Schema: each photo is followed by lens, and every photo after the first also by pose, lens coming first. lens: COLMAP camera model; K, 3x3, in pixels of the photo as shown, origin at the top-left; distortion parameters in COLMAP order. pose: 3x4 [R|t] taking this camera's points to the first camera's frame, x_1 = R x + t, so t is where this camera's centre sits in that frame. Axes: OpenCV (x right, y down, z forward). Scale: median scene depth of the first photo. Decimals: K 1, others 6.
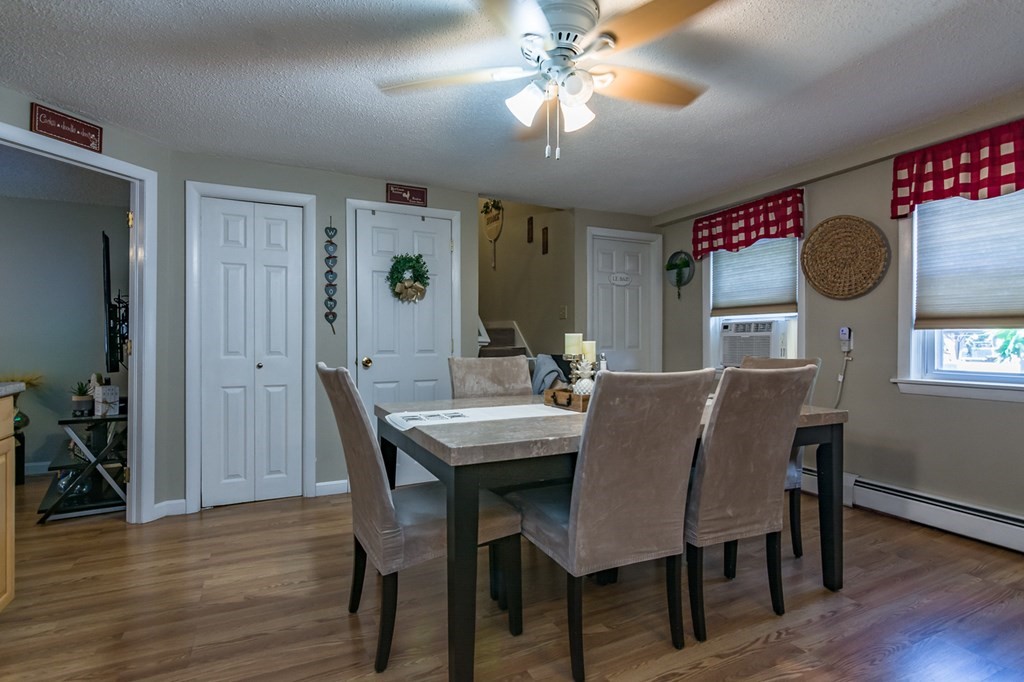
lens RADIAL K [[522.6, 0, 512.0], [0, 522.6, 341.0], [0, 0, 1]] dist [0.000952, 0.000095]
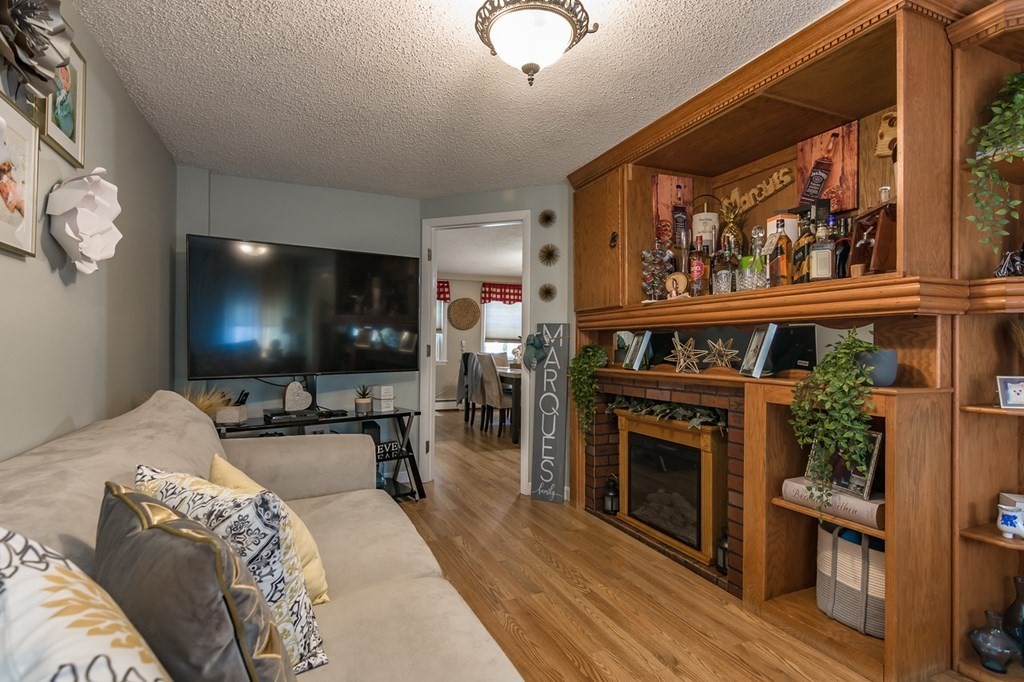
lens RADIAL K [[522.6, 0, 512.0], [0, 522.6, 341.0], [0, 0, 1]] dist [0.000952, 0.000095]
pose [[0.022667, 0.006658, 0.999721, -2.194283], [-0.001198, 0.999977, -0.006633, -0.009228], [-0.999742, -0.001047, 0.022674, 0.790611]]
